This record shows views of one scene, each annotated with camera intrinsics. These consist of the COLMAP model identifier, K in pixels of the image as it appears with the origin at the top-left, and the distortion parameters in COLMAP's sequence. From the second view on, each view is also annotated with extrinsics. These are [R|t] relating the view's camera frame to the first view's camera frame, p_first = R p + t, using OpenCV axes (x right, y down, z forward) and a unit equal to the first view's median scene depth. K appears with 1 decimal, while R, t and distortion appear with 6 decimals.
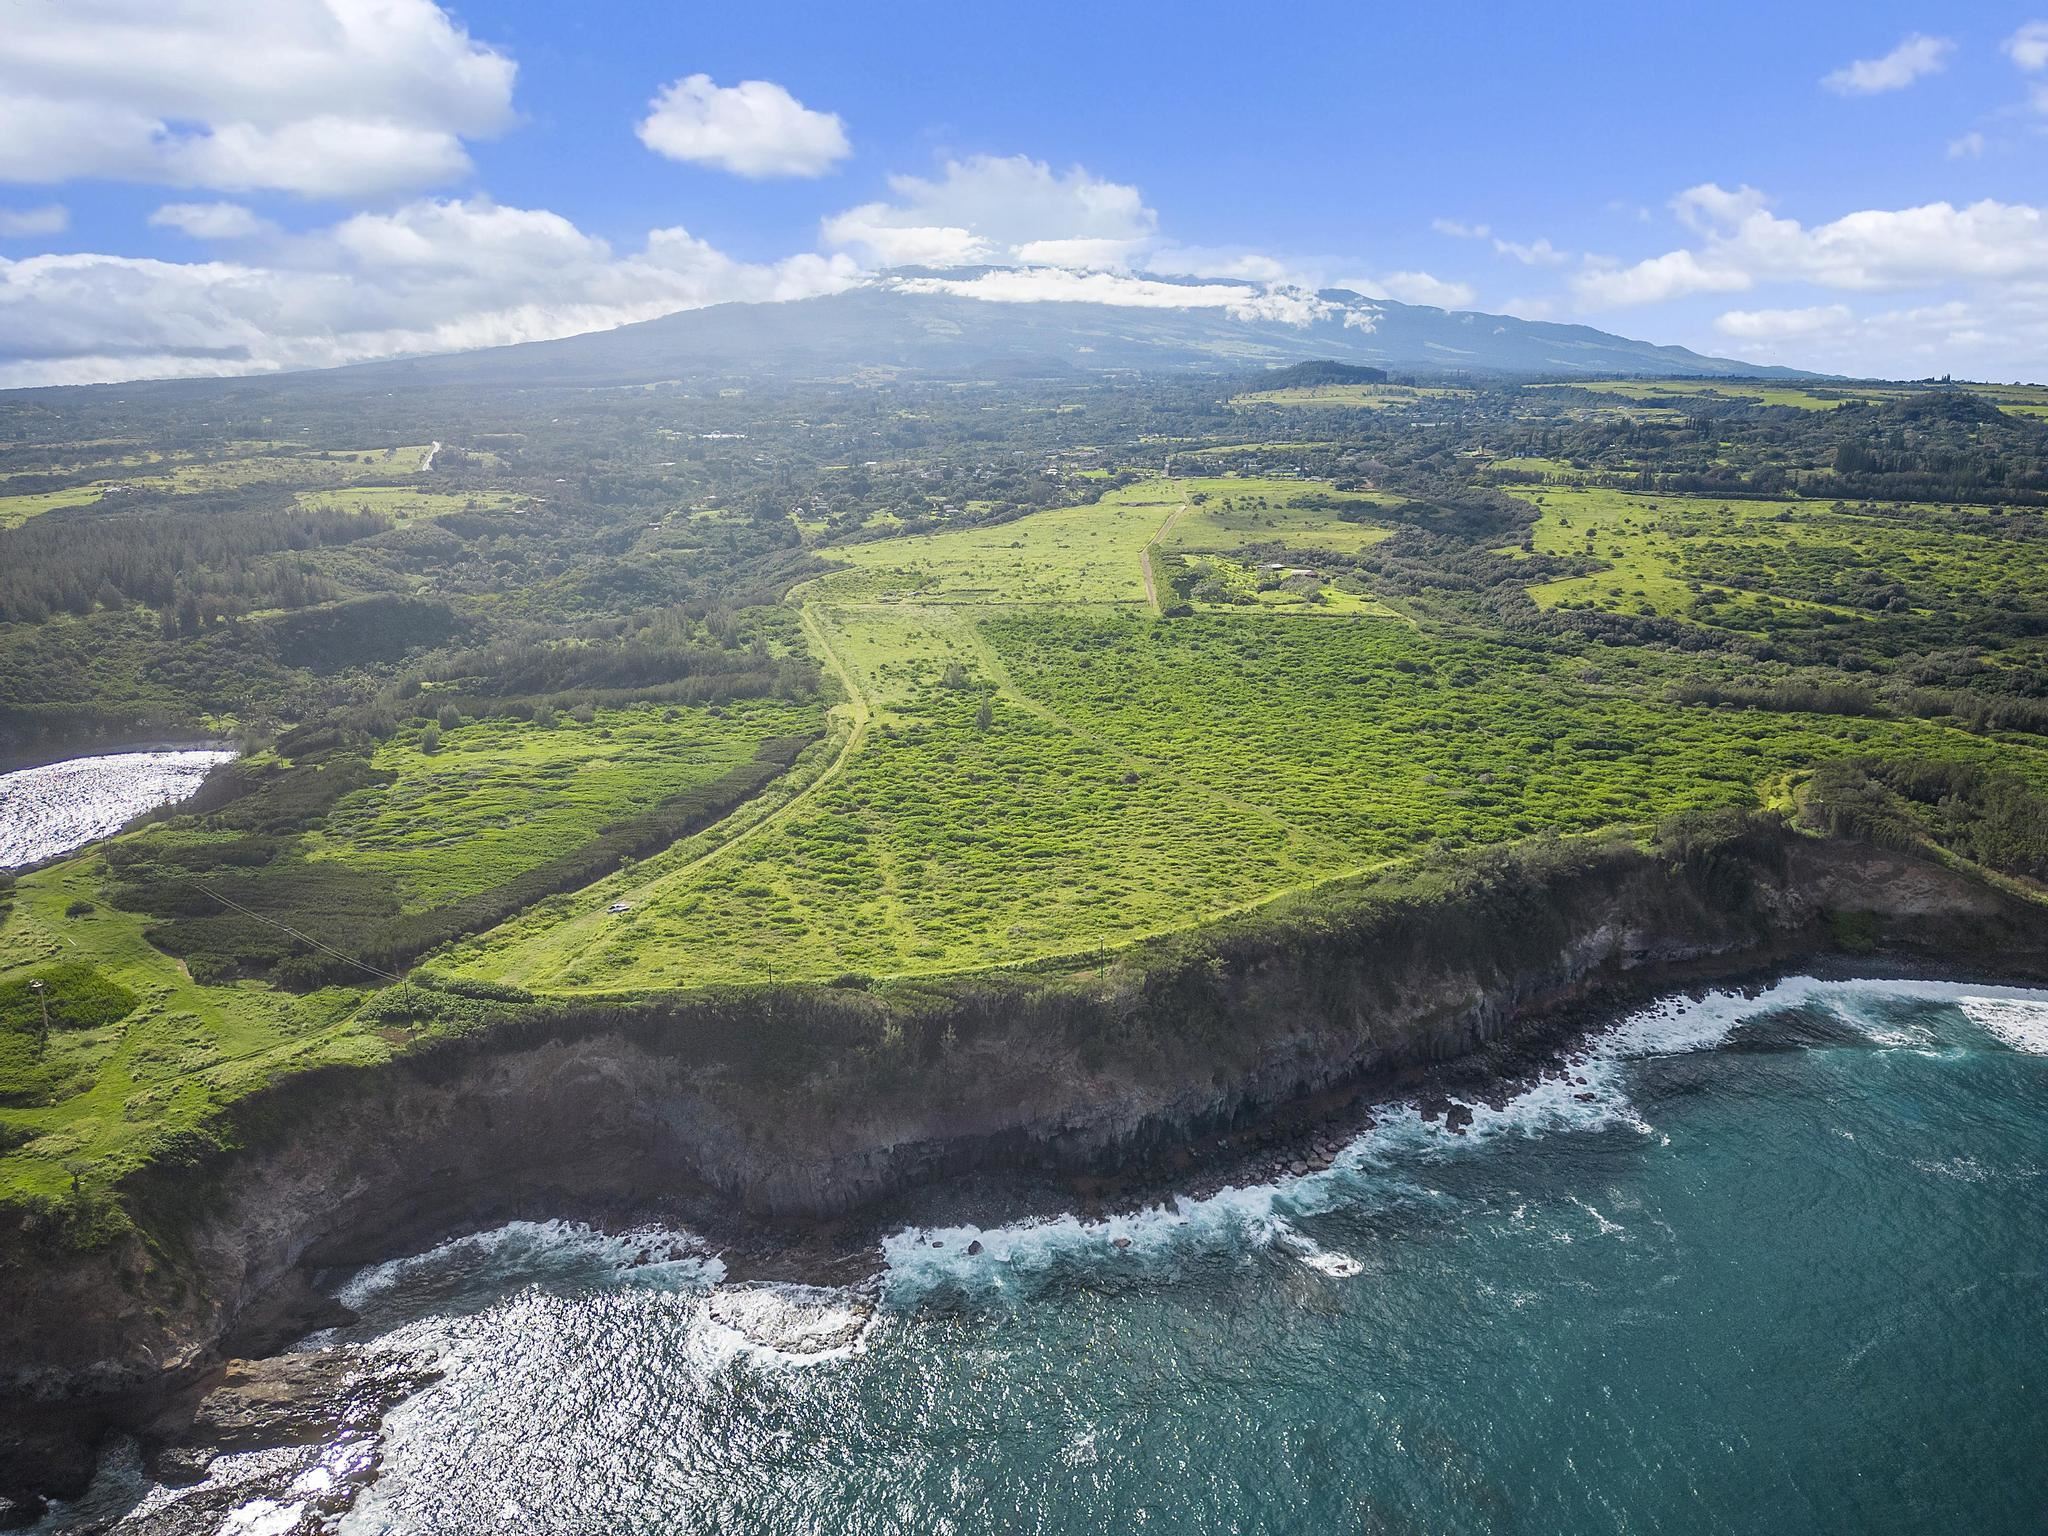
lens RADIAL K [[1417.8, 0, 1032.4], [0, 1417.8, 813.6], [0, 0, 1]] dist [0.050571, -0.024156]
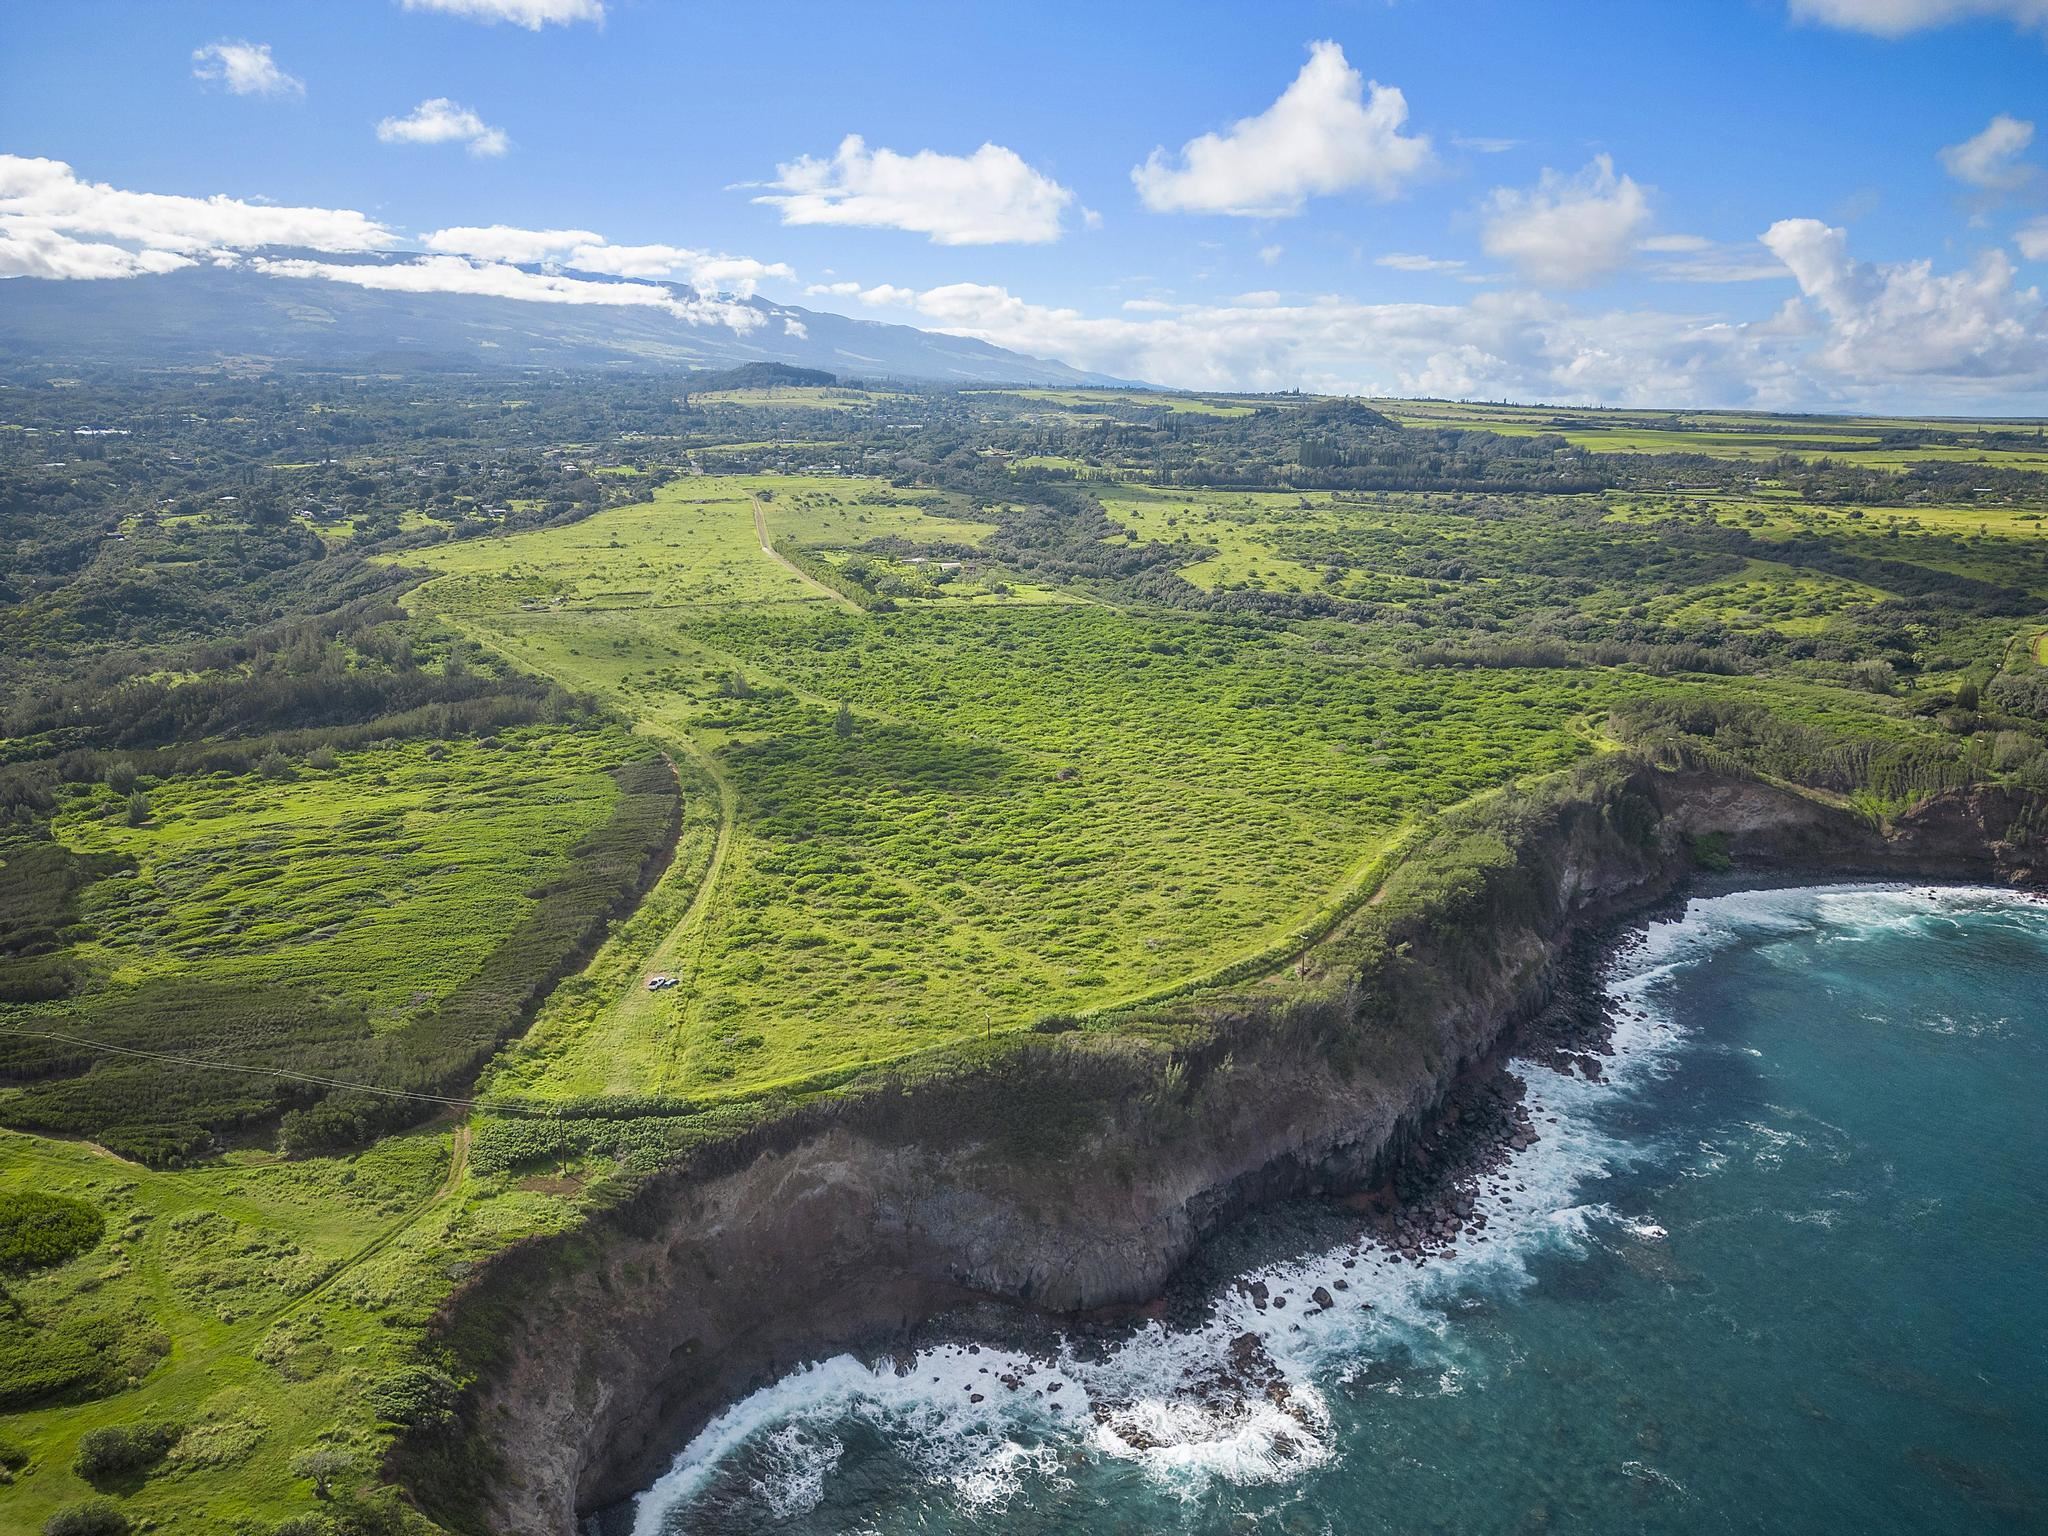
lens RADIAL K [[1417.8, 0, 1024.0], [0, 1417.8, 775.2], [0, 0, 1]] dist [0.050571, -0.024156]
pose [[0.925769, -0.088172, 0.367665, -0.318638], [0.098022, 0.995151, -0.008163, -0.020199], [-0.365163, 0.043596, 0.929922, 0.133033]]
